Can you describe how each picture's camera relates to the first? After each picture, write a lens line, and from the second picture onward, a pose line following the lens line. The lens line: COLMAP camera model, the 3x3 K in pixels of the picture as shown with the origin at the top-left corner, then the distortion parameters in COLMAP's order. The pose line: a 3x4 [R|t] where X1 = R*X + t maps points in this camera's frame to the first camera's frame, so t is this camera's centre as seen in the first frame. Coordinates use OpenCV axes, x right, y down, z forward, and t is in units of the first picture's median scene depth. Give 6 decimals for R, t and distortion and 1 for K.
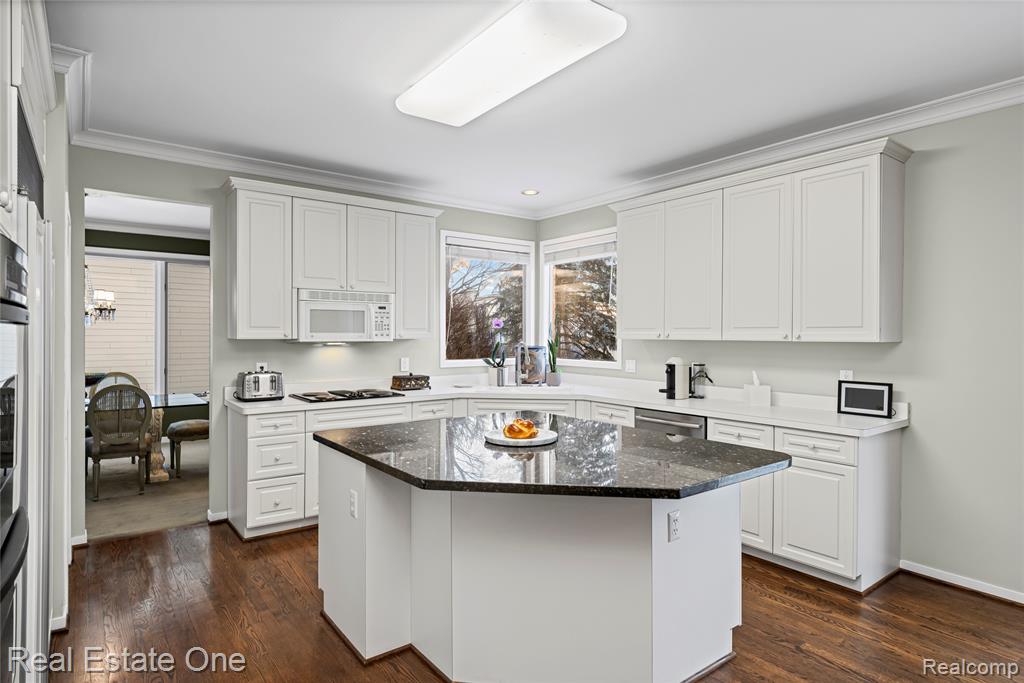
lens RADIAL K [[561.9, 0, 513.7], [0, 561.9, 342.9], [0, 0, 1]] dist [0.002406, -0.002025]
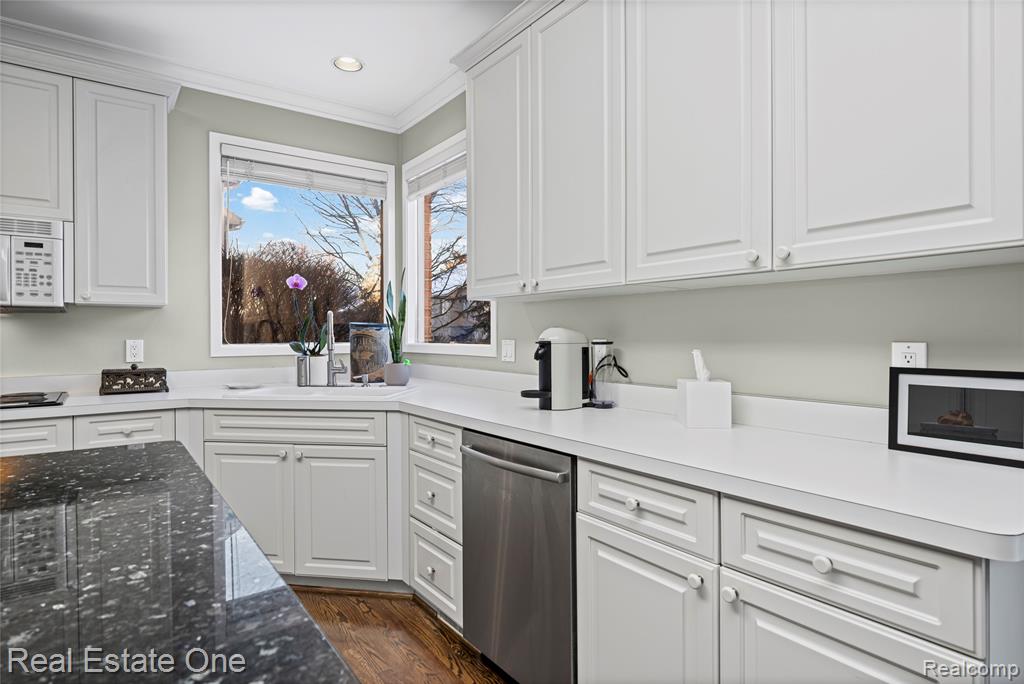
lens RADIAL K [[561.9, 0, 511.0], [0, 561.9, 335.4], [0, 0, 1]] dist [0.002406, -0.002025]
pose [[0.999627, -0.007213, -0.026346, 0.255032], [0.006834, 0.999872, -0.014442, 0.038403], [0.026447, 0.014257, 0.999549, 0.474473]]
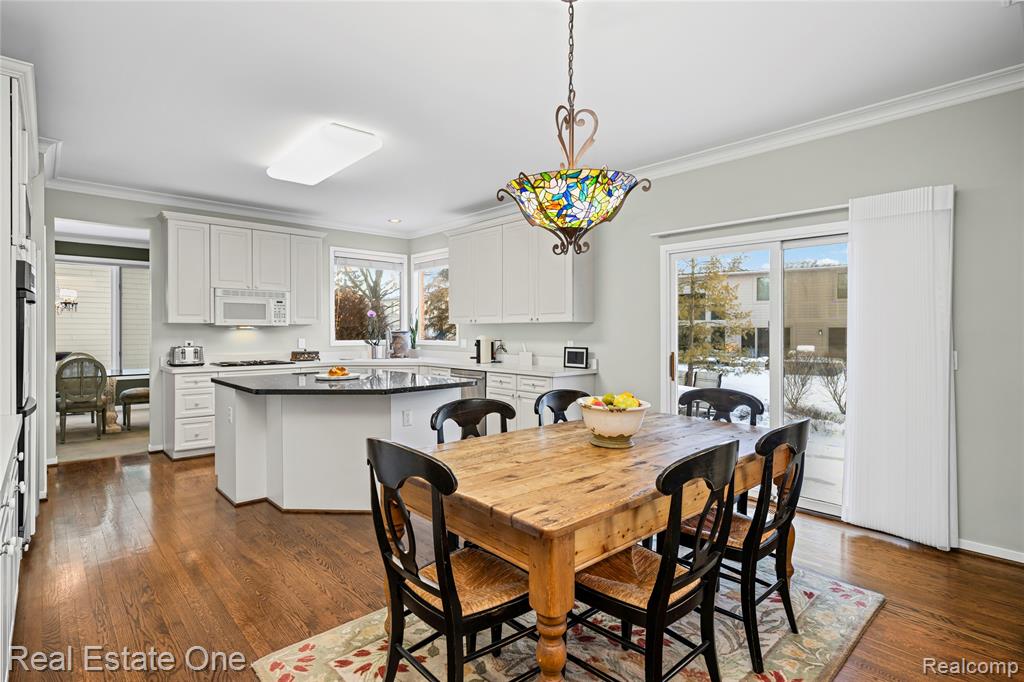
lens RADIAL K [[508.2, 0, 511.7], [0, 508.2, 339.0], [0, 0, 1]] dist [0.002539, -0.002442]
pose [[0.995703, -0.004714, 0.092482, 0.236704], [0.004851, 0.999987, -0.001257, 0.036302], [-0.092475, 0.001701, 0.995714, -0.341286]]
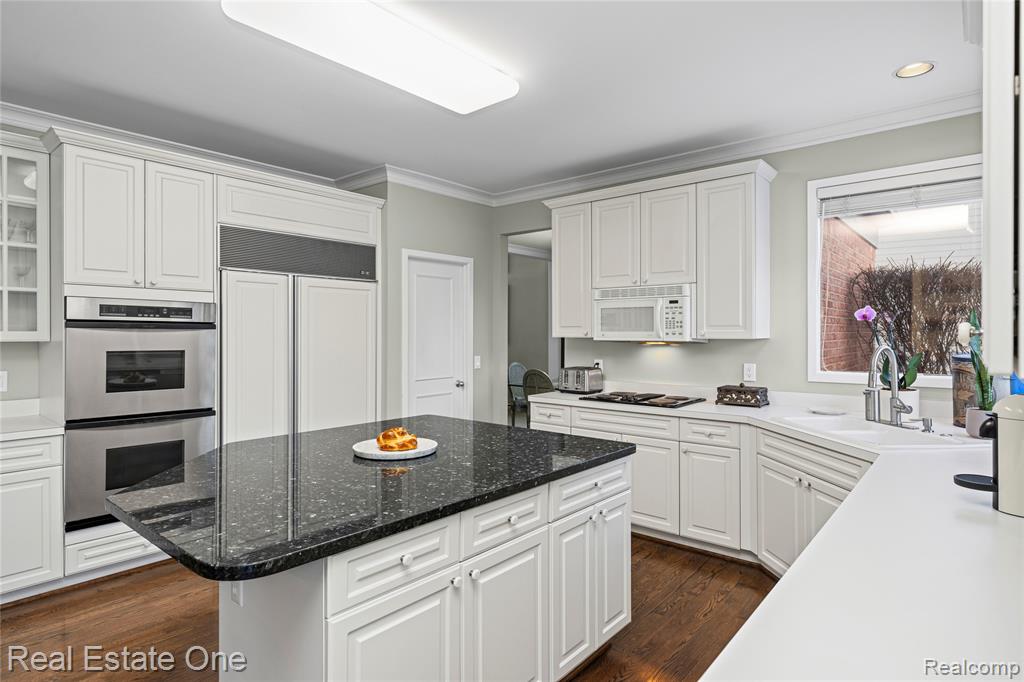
lens RADIAL K [[561.9, 0, 505.7], [0, 561.9, 334.1], [0, 0, 1]] dist [0.002406, -0.002025]
pose [[0.208621, -0.001081, -0.977996, 0.560745], [-0.014443, 0.999887, -0.004186, -0.006625], [0.977890, 0.014998, 0.208581, 0.589861]]
